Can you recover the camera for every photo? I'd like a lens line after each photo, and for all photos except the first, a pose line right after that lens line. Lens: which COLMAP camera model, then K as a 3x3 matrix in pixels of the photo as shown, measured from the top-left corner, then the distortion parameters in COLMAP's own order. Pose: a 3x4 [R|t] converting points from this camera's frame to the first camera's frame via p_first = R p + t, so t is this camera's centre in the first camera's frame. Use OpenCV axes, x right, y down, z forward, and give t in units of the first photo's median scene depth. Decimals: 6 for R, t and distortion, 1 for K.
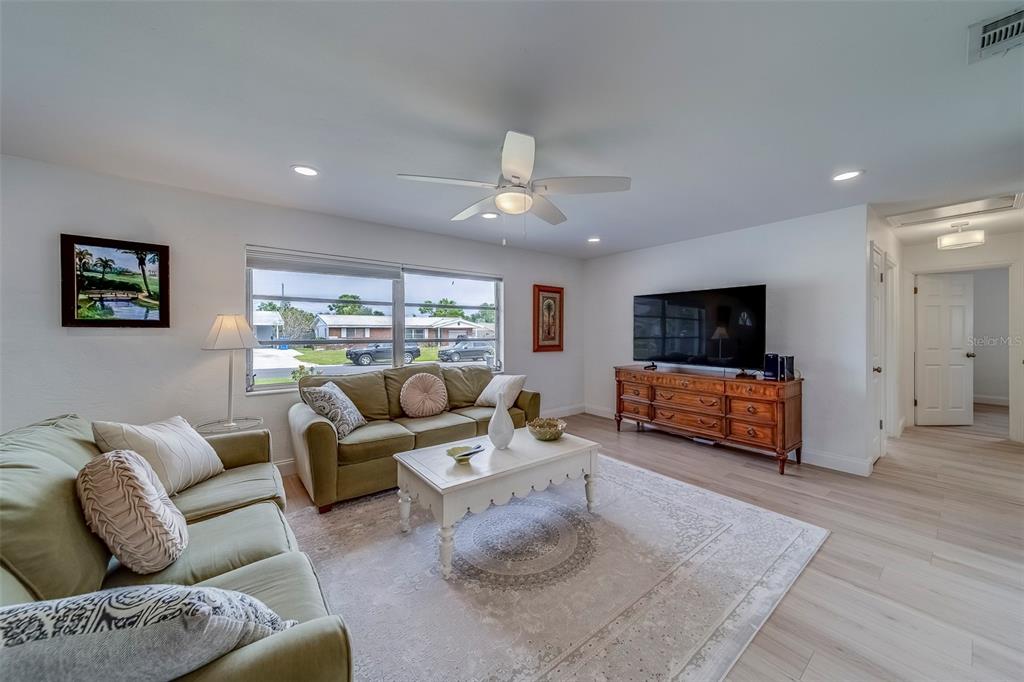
lens RADIAL K [[361.7, 0, 516.3], [0, 361.7, 331.5], [0, 0, 1]] dist [0.007897, -0.000078]
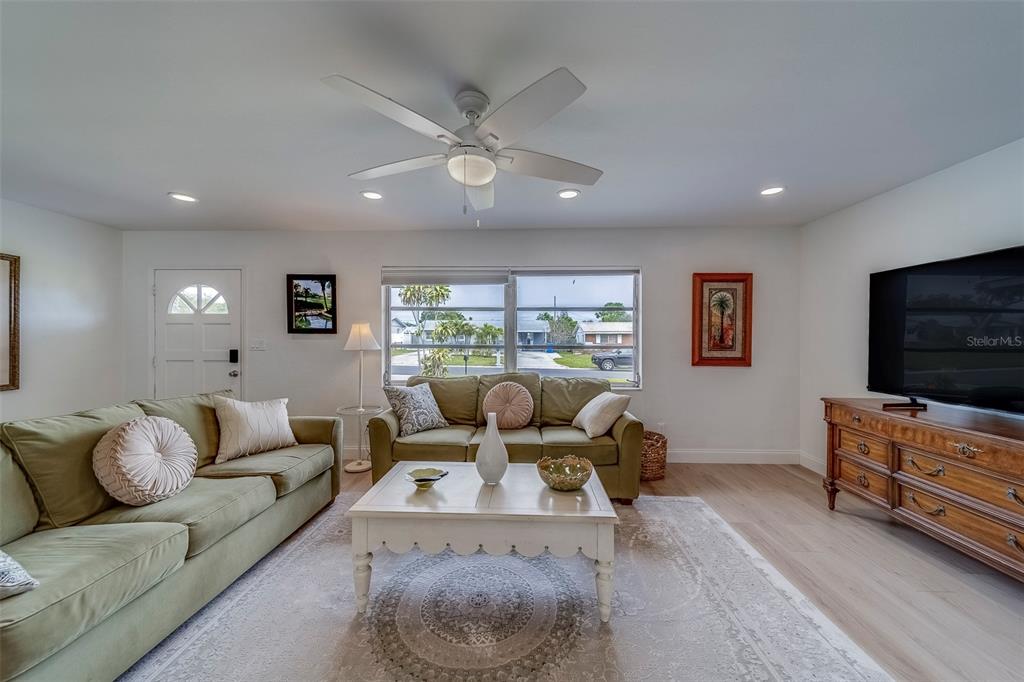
lens RADIAL K [[366.9, 0, 514.2], [0, 366.9, 339.0], [0, 0, 1]] dist [0.008045, -0.000051]
pose [[0.766315, 0.005480, -0.642441, 0.327761], [-0.003174, 0.999984, 0.004743, 0.000348], [0.642457, -0.001596, 0.766320, 0.262638]]
